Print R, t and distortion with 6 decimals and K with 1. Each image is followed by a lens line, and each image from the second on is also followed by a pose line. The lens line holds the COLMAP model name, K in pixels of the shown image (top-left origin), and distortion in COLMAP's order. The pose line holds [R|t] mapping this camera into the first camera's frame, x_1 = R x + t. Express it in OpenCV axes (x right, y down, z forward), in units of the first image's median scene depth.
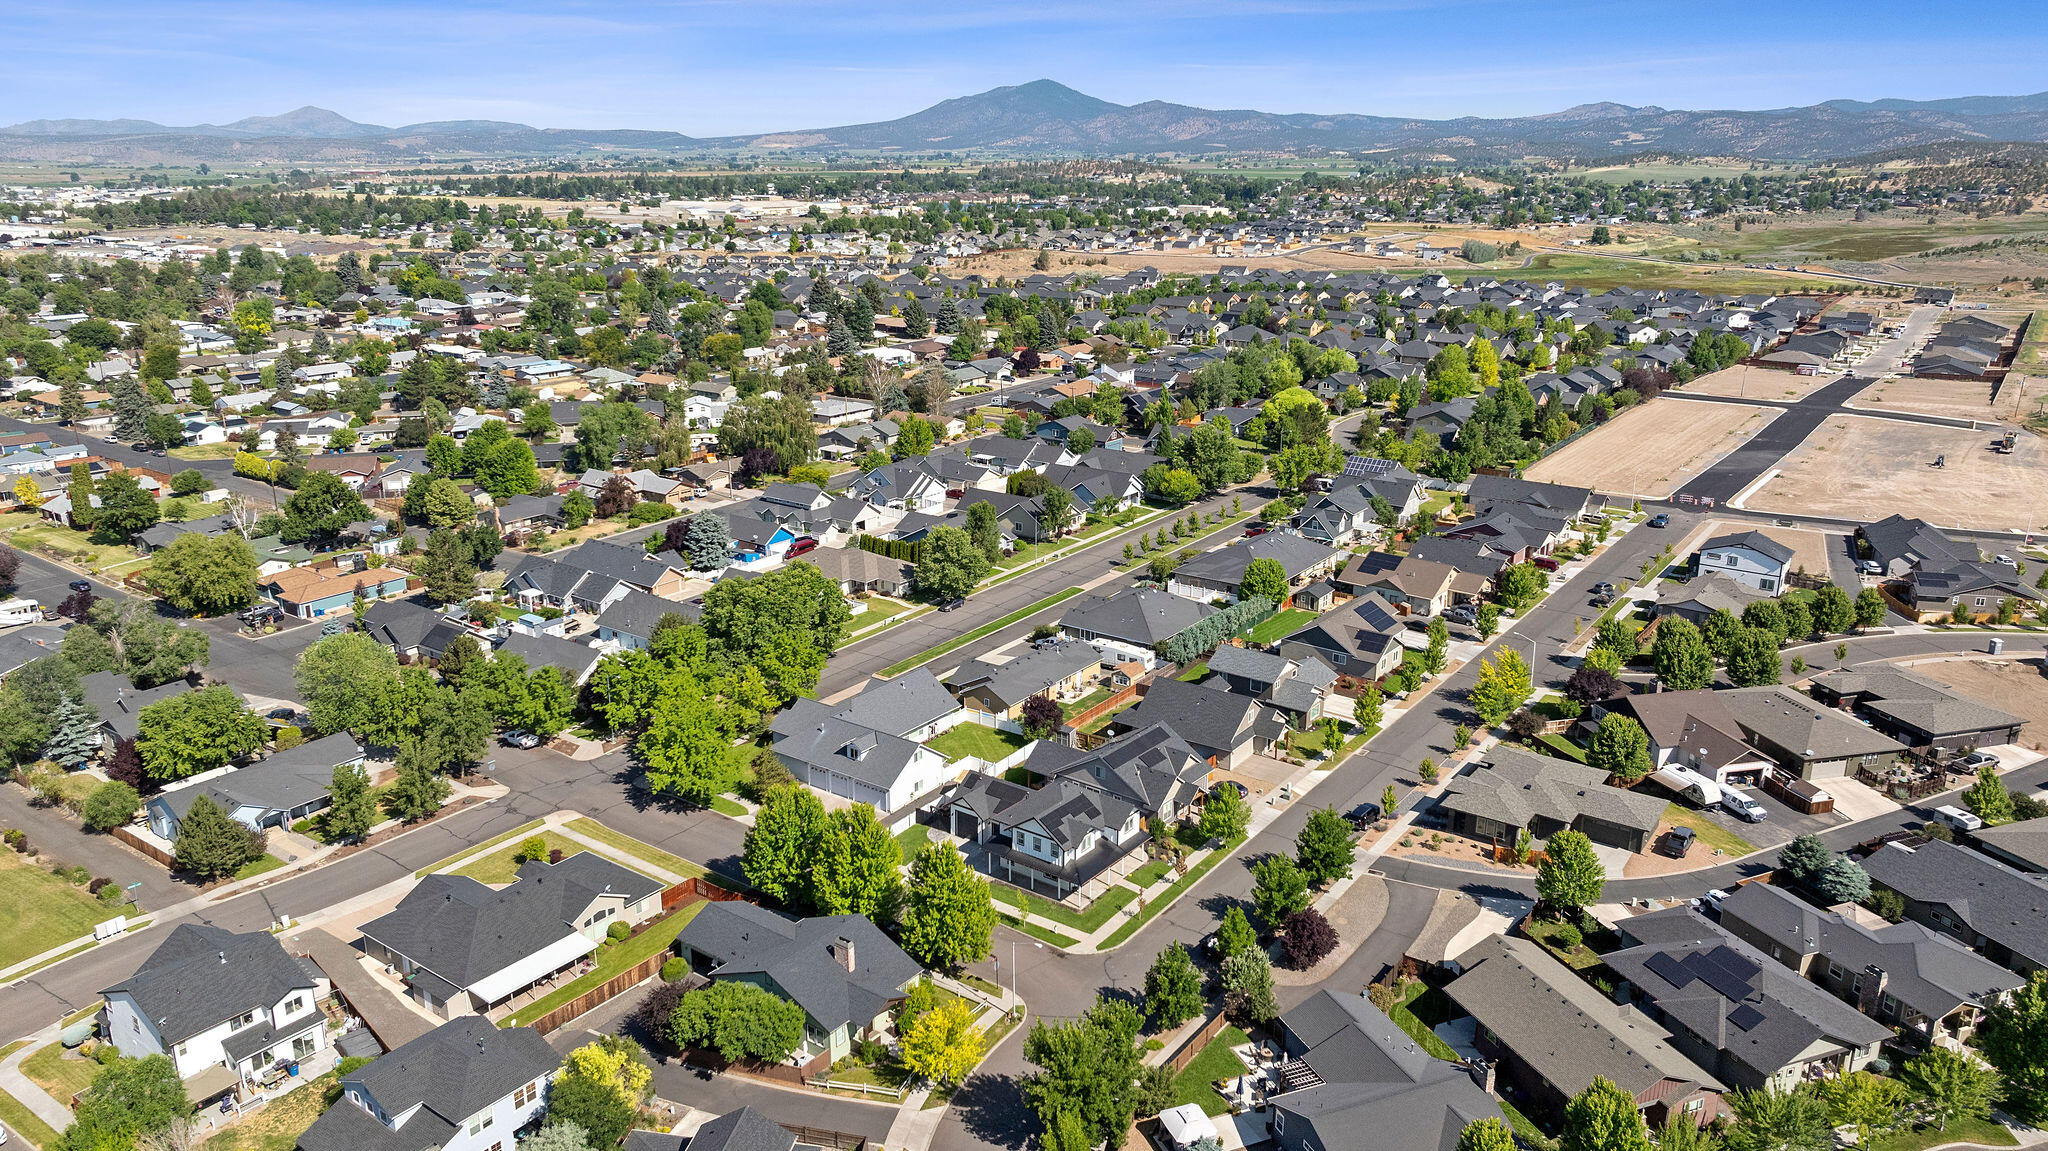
lens RADIAL K [[1437.7, 0, 1030.9], [0, 1437.7, 570.2], [0, 0, 1]] dist [-0.002203, -0.003689]
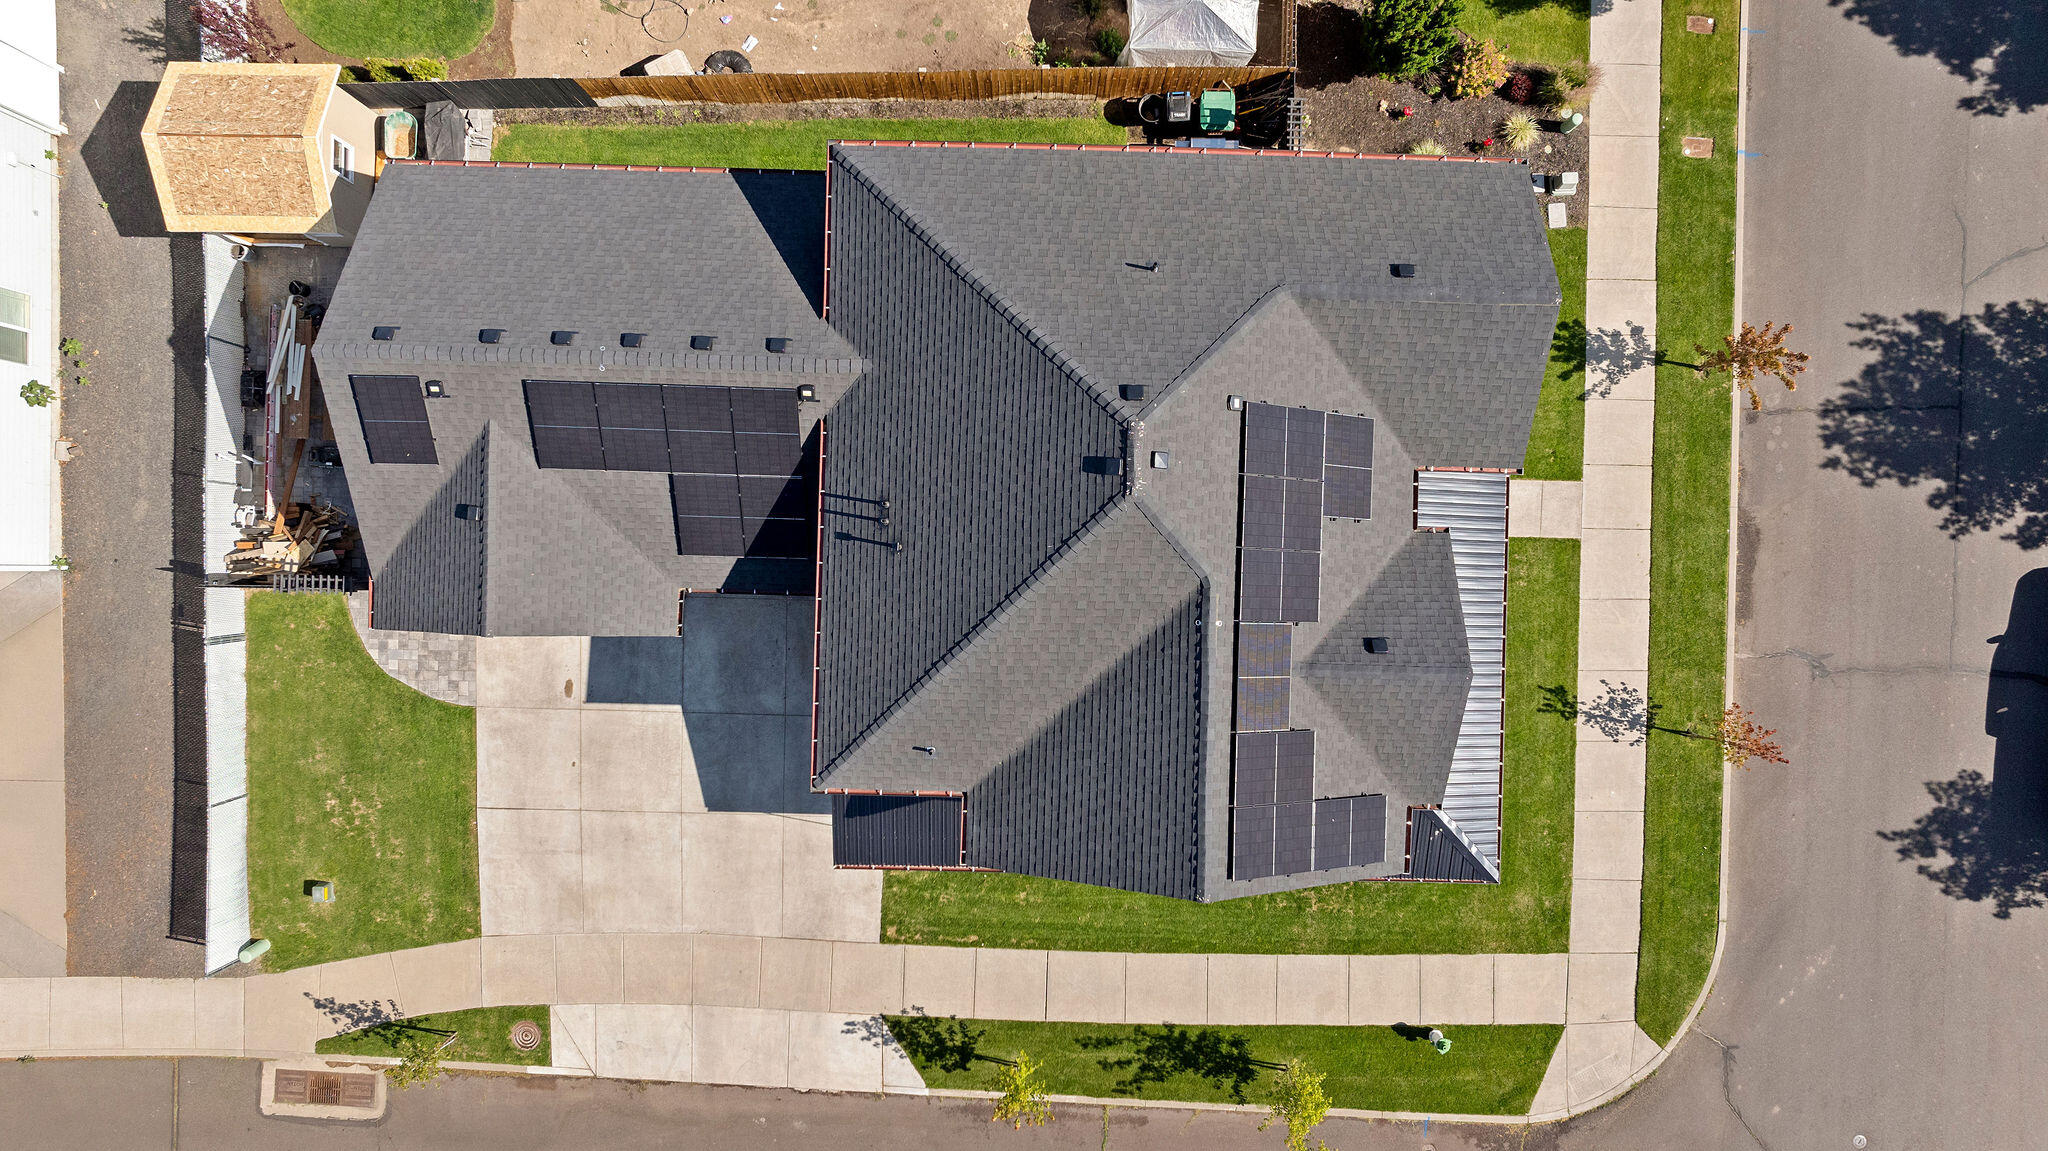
lens RADIAL K [[1437.7, 0, 1030.9], [0, 1437.7, 570.2], [0, 0, 1]] dist [-0.002203, -0.003689]
pose [[0.817239, -0.576292, -0.002837, 0.008496], [0.168224, 0.233843, 0.957611, 0.012728], [-0.551200, -0.783074, 0.288052, 0.976465]]
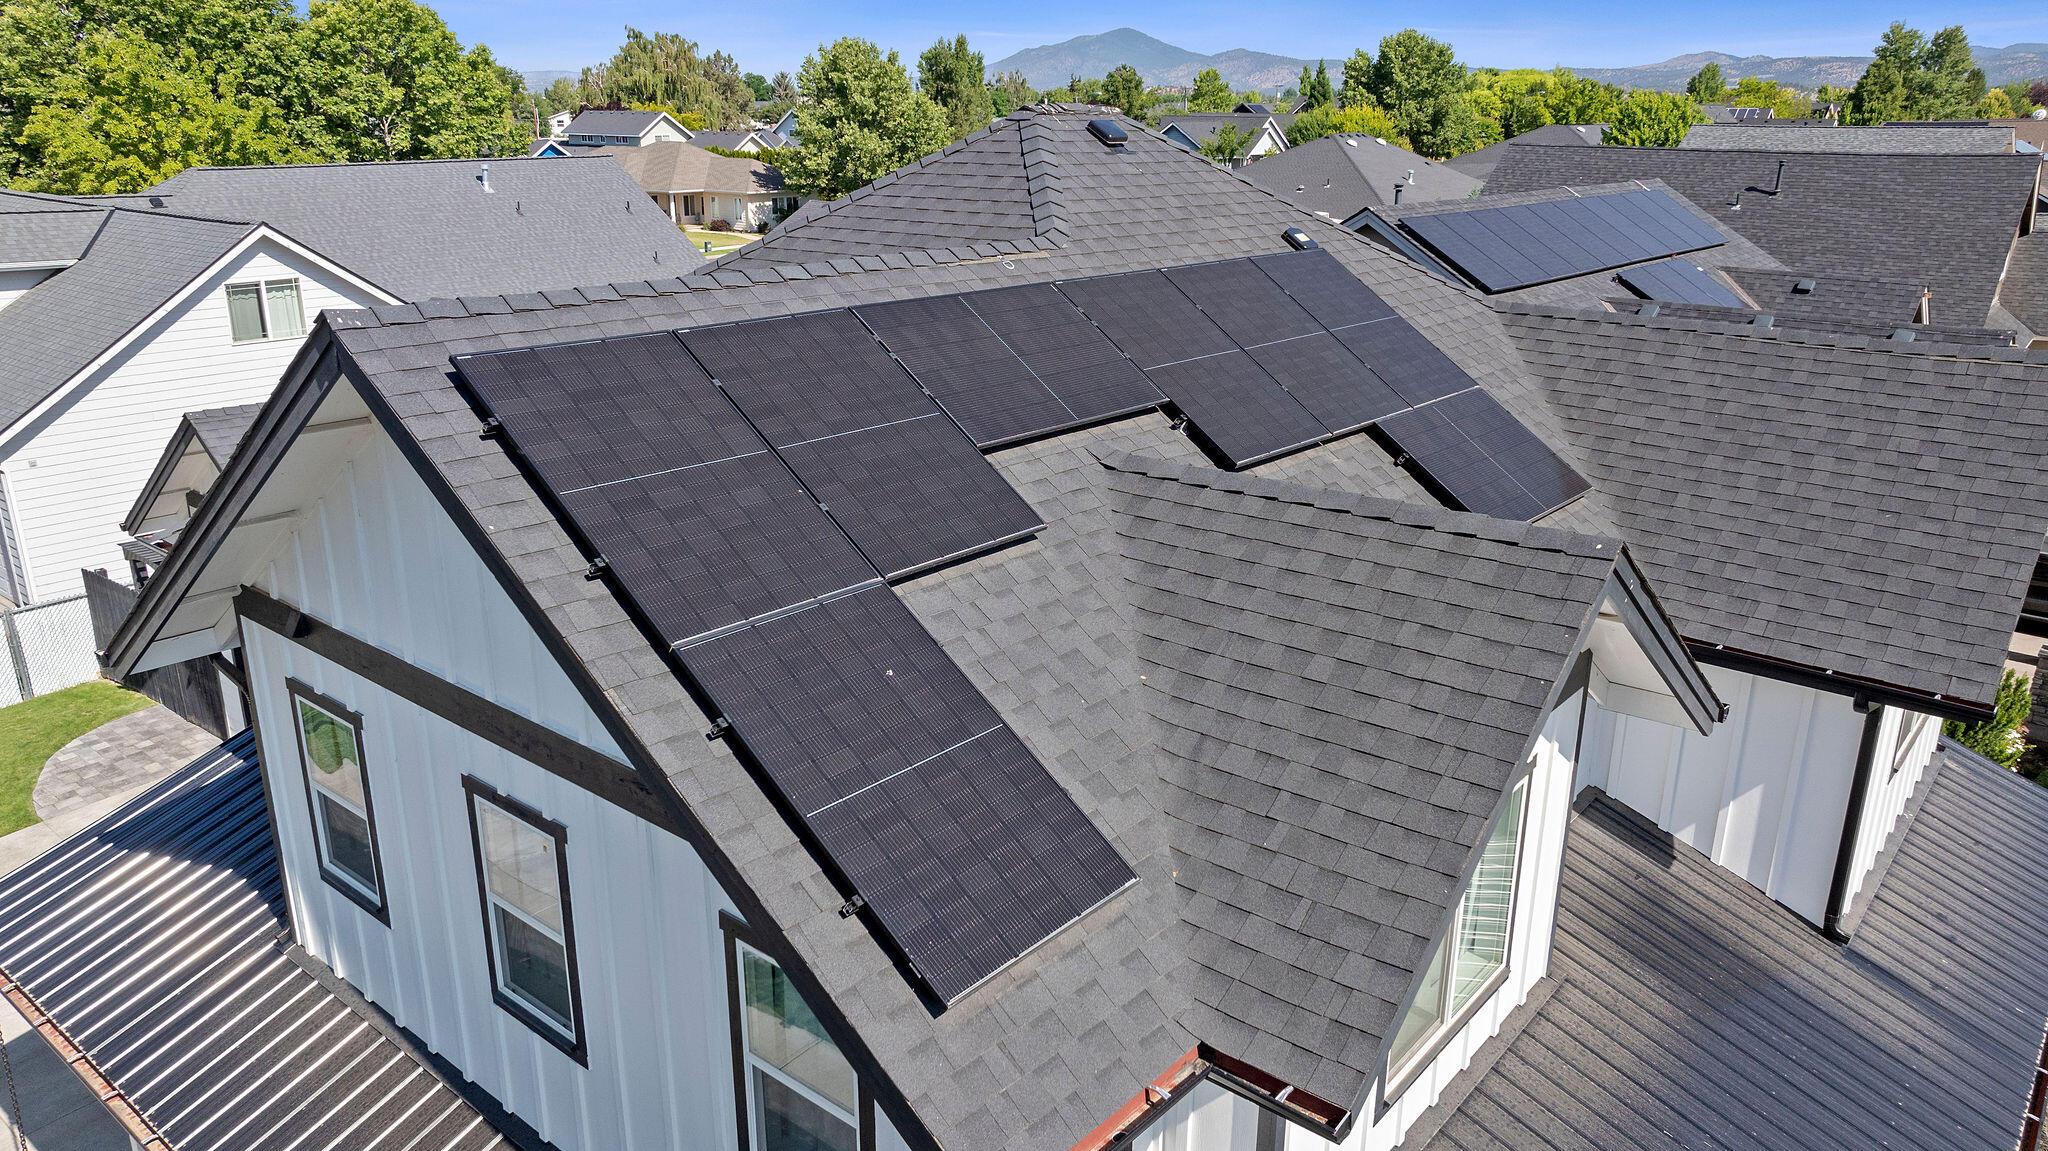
lens RADIAL K [[1435.4, 0, 1038.2], [0, 1435.4, 571.2], [0, 0, 1]] dist [-0.040404, 0.057278]
pose [[0.998804, 0.017839, -0.045525, 0.025454], [-0.016633, 0.999504, 0.026734, 0.175783], [0.045980, -0.025944, 0.998605, 0.942132]]
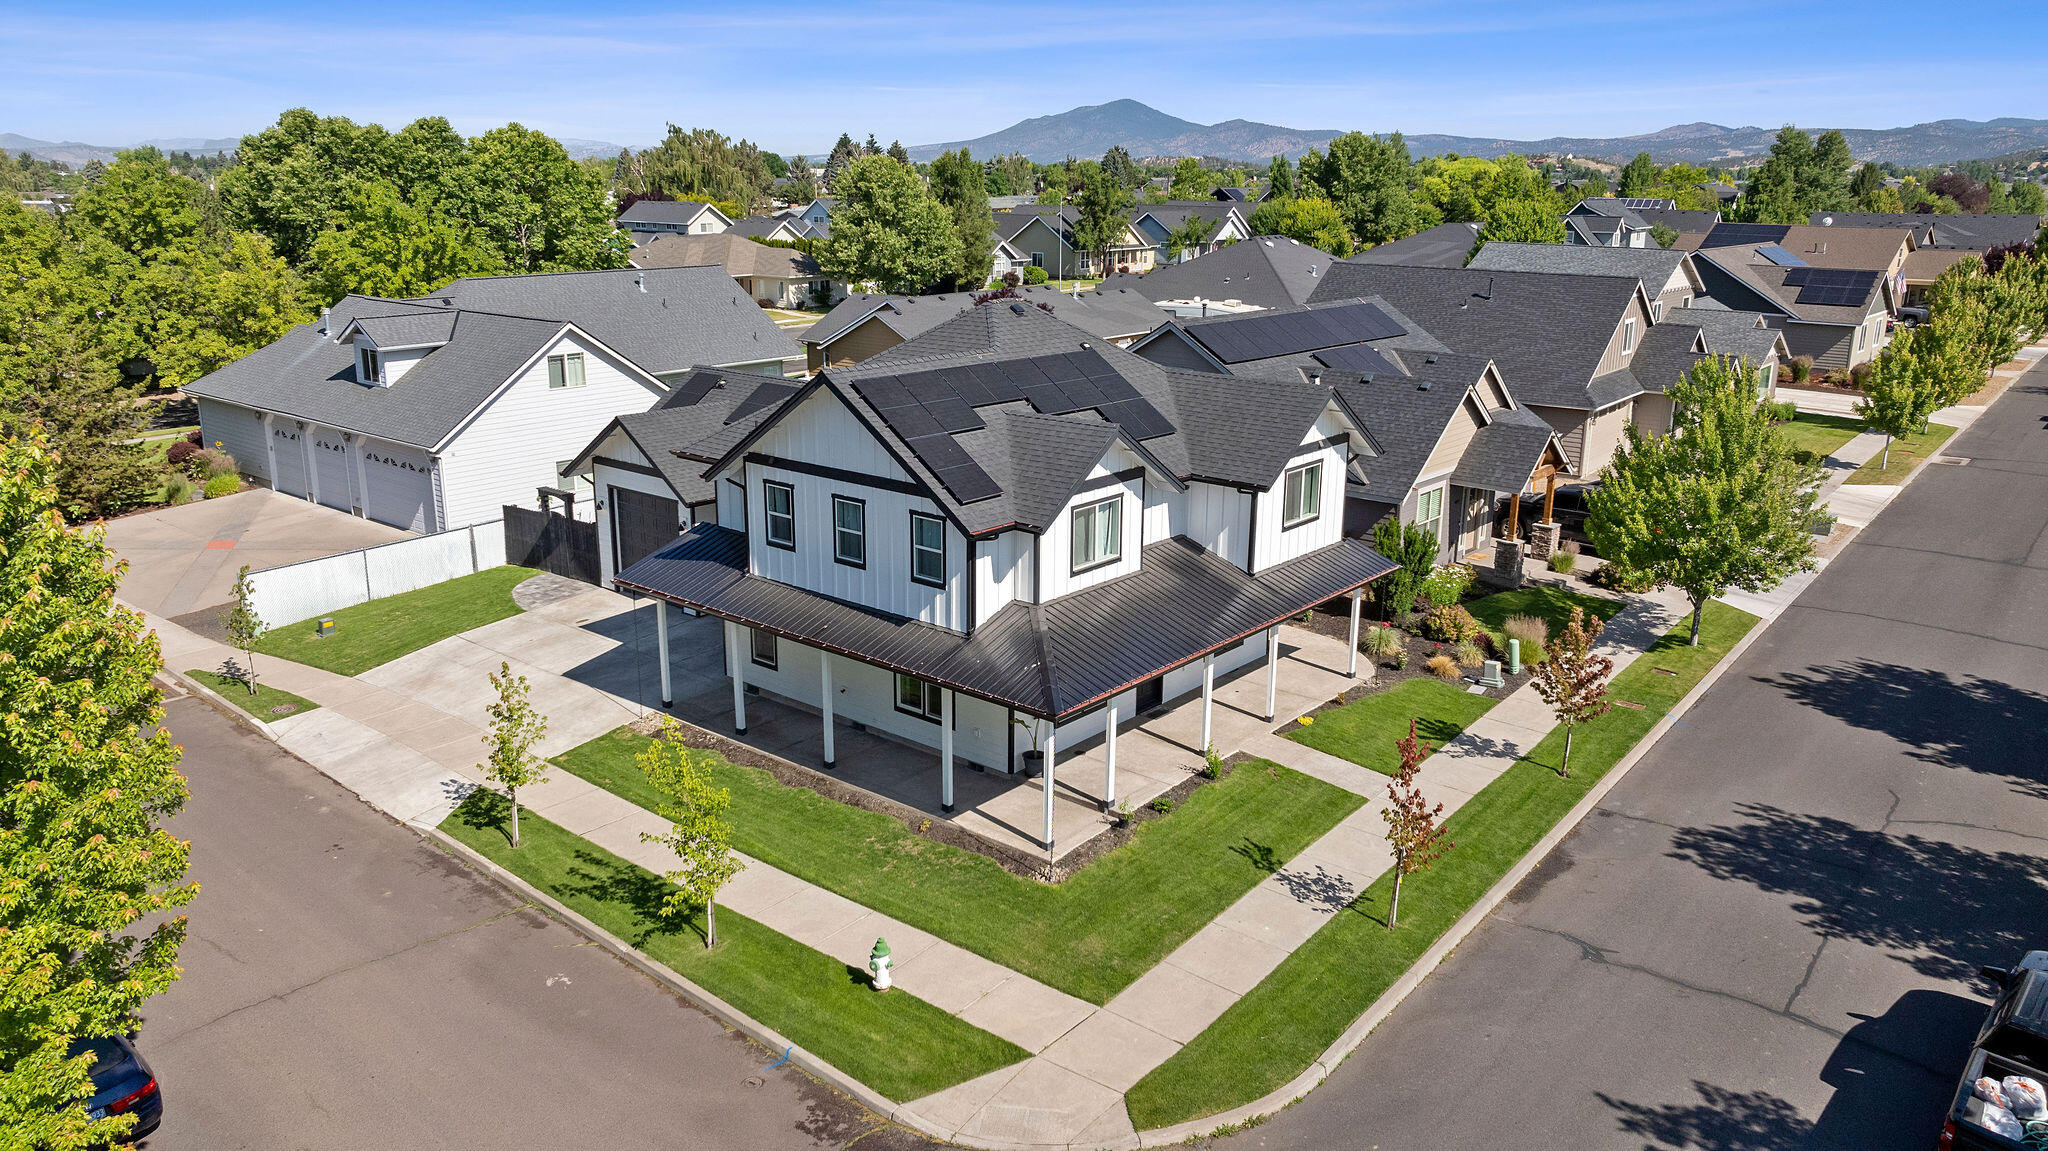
lens RADIAL K [[1427.6, 0, 1027.8], [0, 1427.6, 570.1], [0, 0, 1]] dist [-0.010020, -0.001740]
pose [[0.998375, 0.019447, -0.053557, 0.039442], [-0.020402, 0.999642, -0.017336, 0.198095], [0.053201, 0.018401, 0.998414, 0.801126]]
